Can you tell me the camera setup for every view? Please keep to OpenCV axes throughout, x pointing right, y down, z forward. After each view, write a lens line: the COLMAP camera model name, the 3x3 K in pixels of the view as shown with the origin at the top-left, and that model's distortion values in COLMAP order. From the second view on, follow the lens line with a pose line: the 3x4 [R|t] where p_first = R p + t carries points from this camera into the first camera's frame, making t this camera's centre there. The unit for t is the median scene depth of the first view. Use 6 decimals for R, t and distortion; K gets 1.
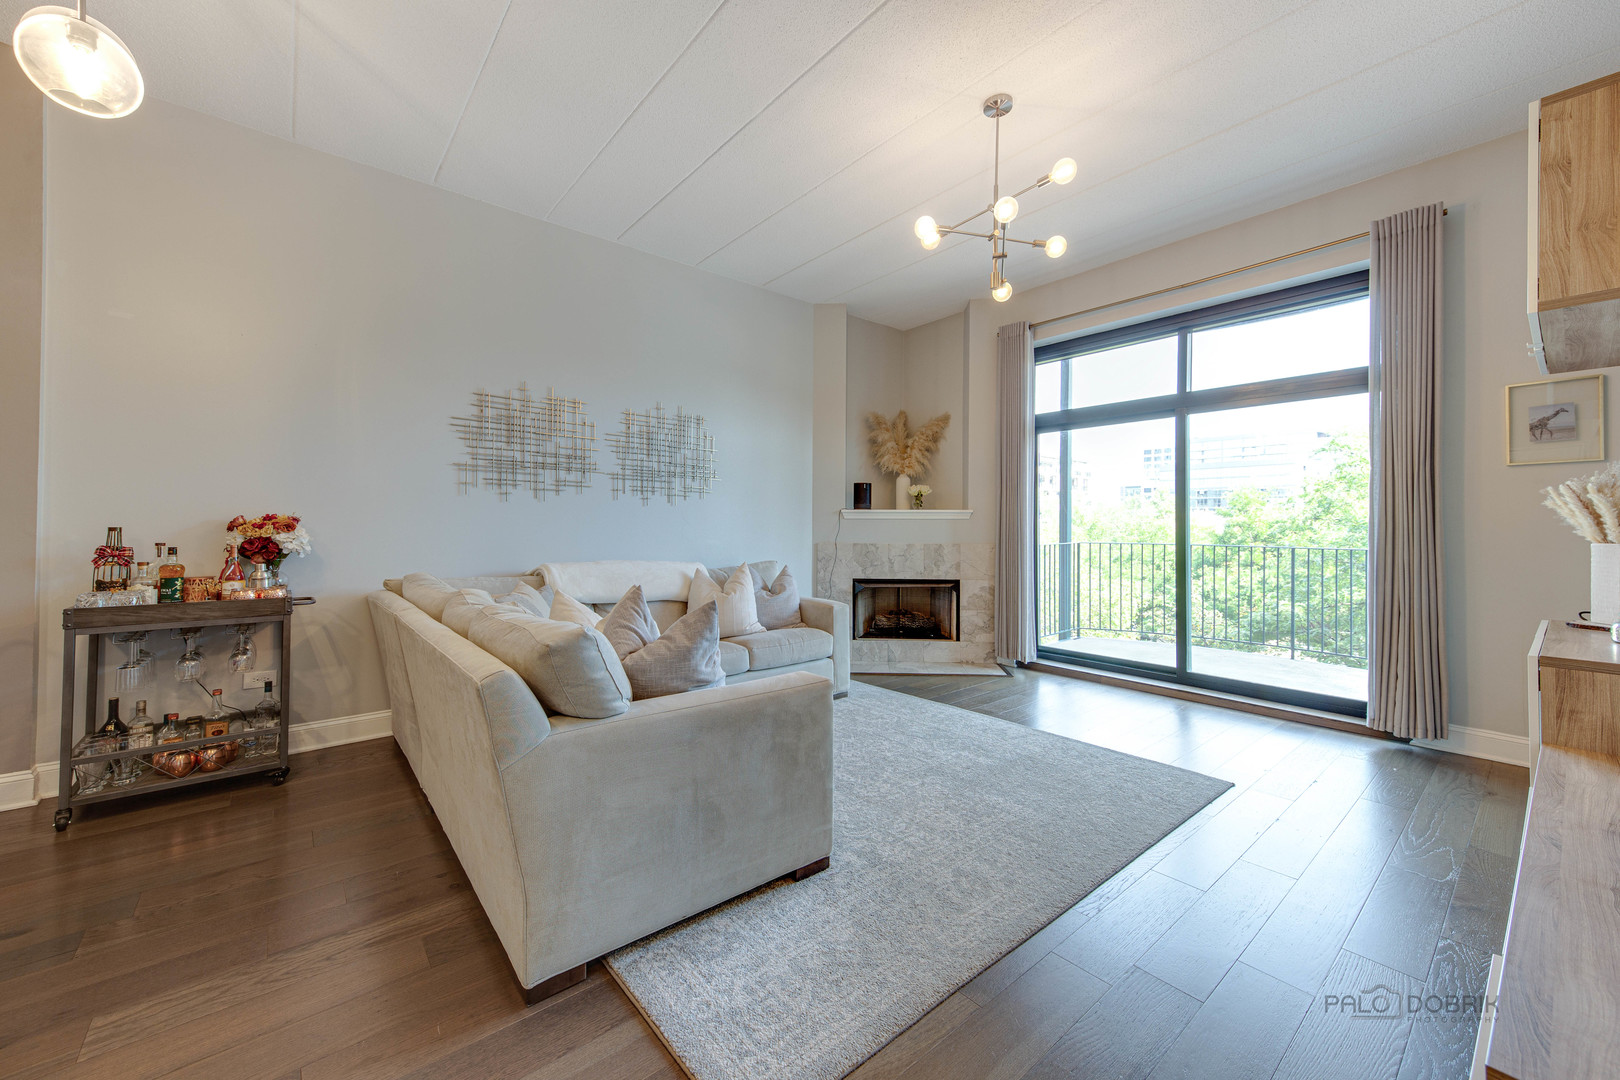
lens RADIAL K [[629.8, 0, 819.7], [0, 629.8, 516.9], [0, 0, 1]] dist [0.009853, -0.000637]
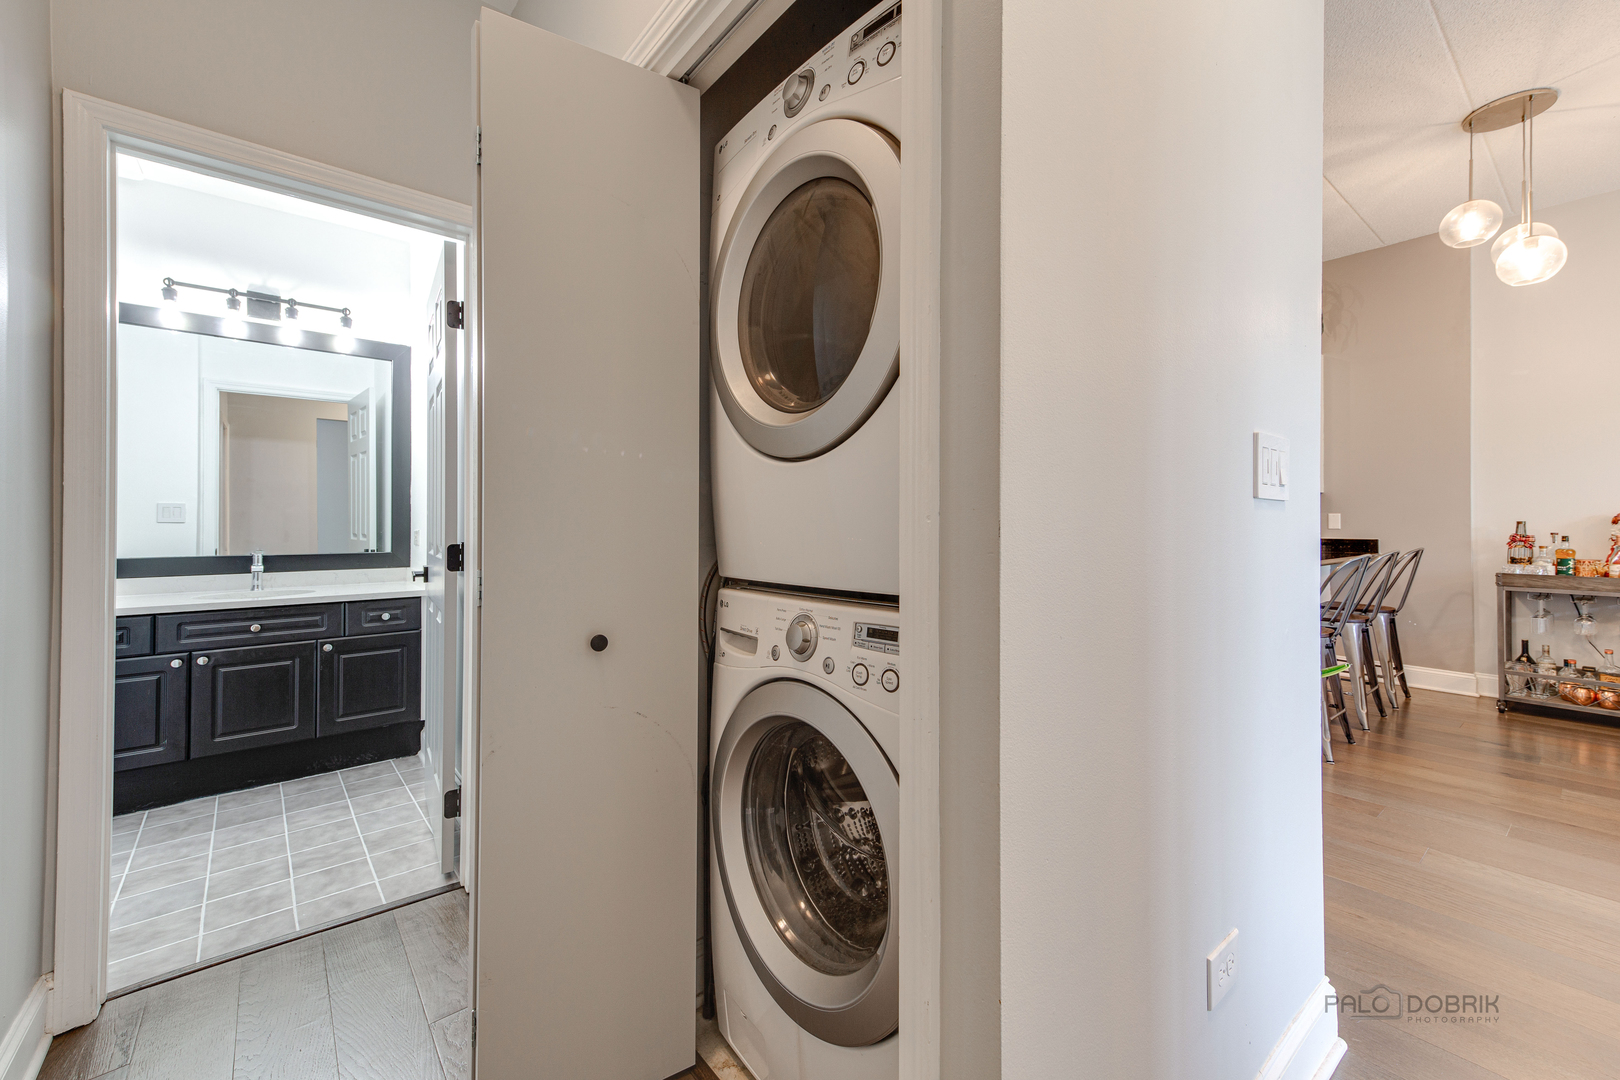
lens RADIAL K [[647.3, 0, 821.8], [0, 647.3, 517.4], [0, 0, 1]] dist [0.015623, 0.000485]
pose [[-0.021107, -0.012942, -0.999693, 0.404416], [0.017721, 0.999754, -0.013317, -0.000500], [0.999620, -0.017996, -0.020873, -0.531435]]
